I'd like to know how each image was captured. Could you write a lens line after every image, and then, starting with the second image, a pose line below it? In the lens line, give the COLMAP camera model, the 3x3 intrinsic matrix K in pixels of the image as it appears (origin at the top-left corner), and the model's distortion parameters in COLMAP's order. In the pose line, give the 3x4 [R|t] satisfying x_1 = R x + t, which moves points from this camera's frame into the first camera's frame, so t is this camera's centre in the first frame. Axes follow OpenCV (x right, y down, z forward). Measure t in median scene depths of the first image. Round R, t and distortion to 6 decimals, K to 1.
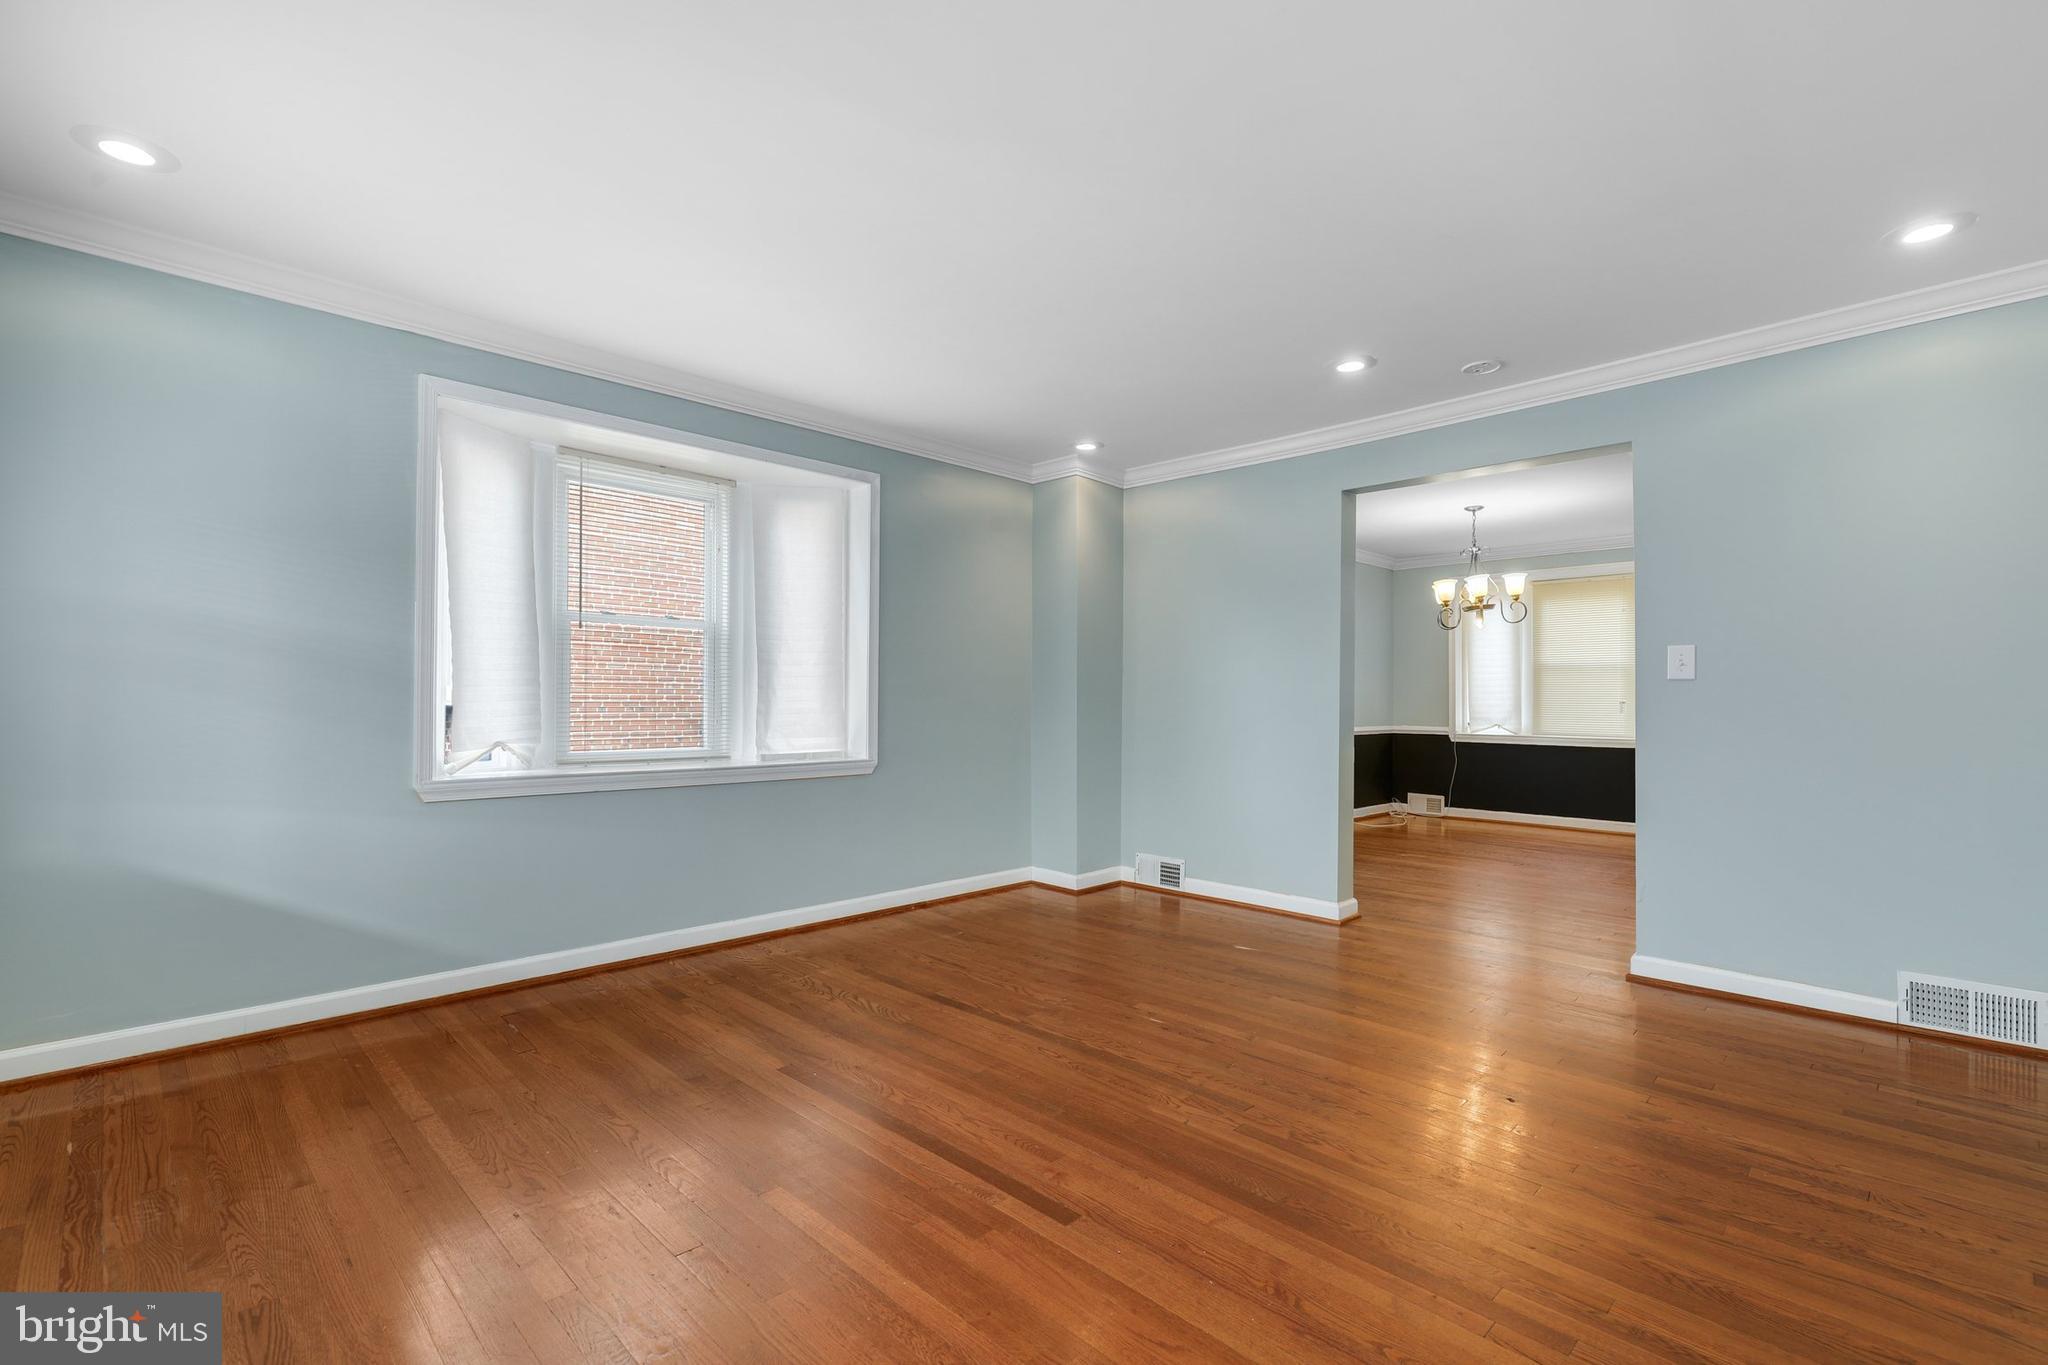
lens RADIAL K [[926.7, 0, 1031.0], [0, 926.7, 690.2], [0, 0, 1]] dist [0.003617, 0.001383]
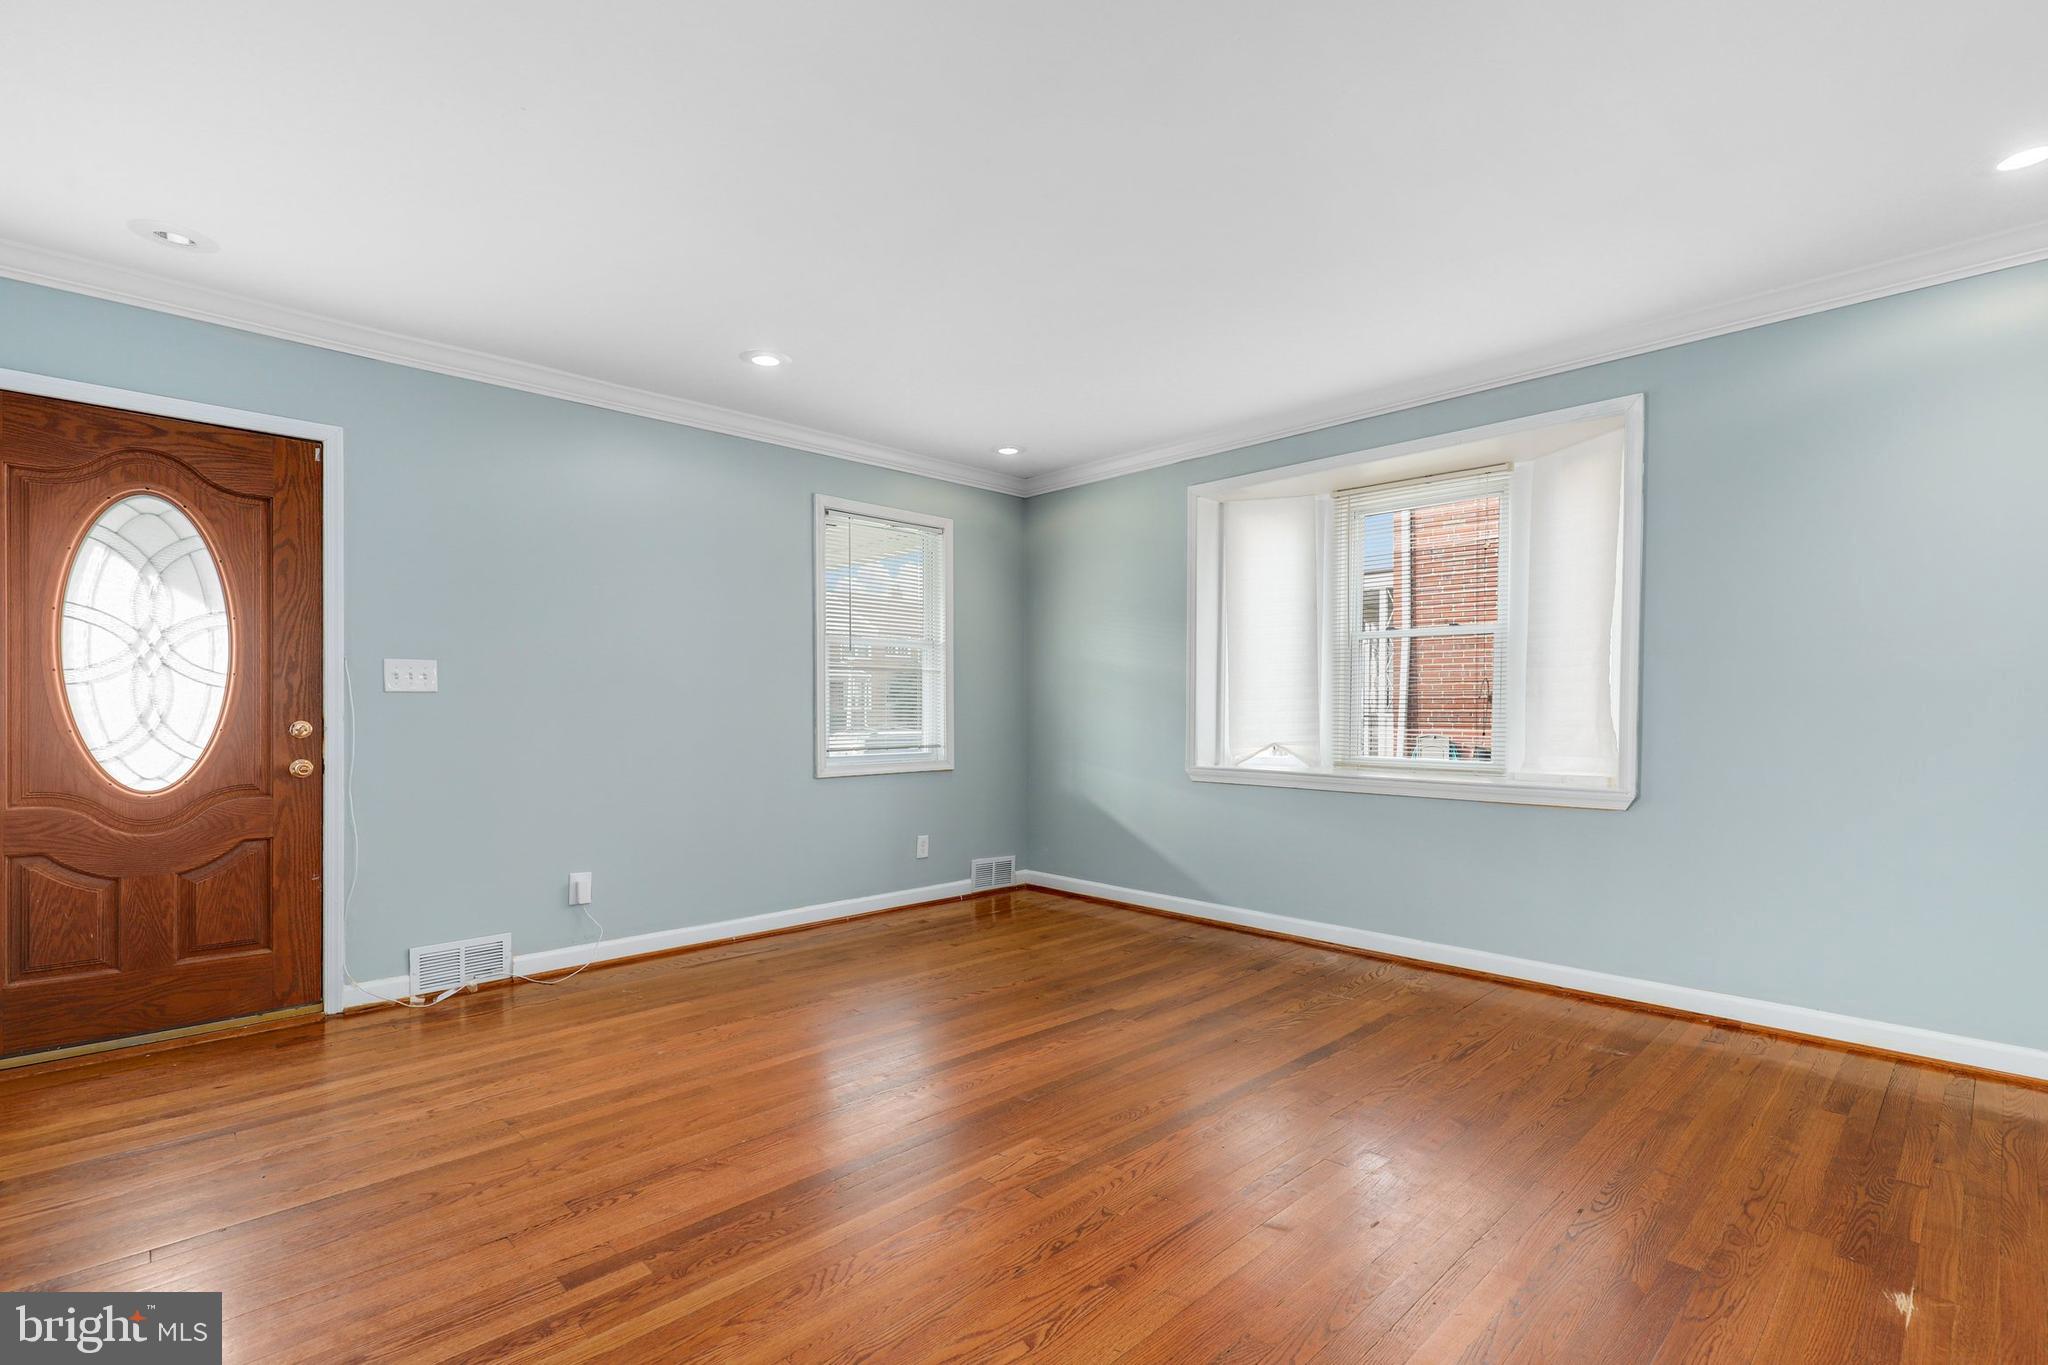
lens RADIAL K [[926.7, 0, 1004.8], [0, 926.7, 723.6], [0, 0, 1]] dist [0.003617, 0.001383]
pose [[-0.032138, 0.012389, -0.999407, 0.784482], [0.012411, 0.999851, 0.011996, 0.009735], [0.999406, -0.012018, -0.032287, 0.736891]]
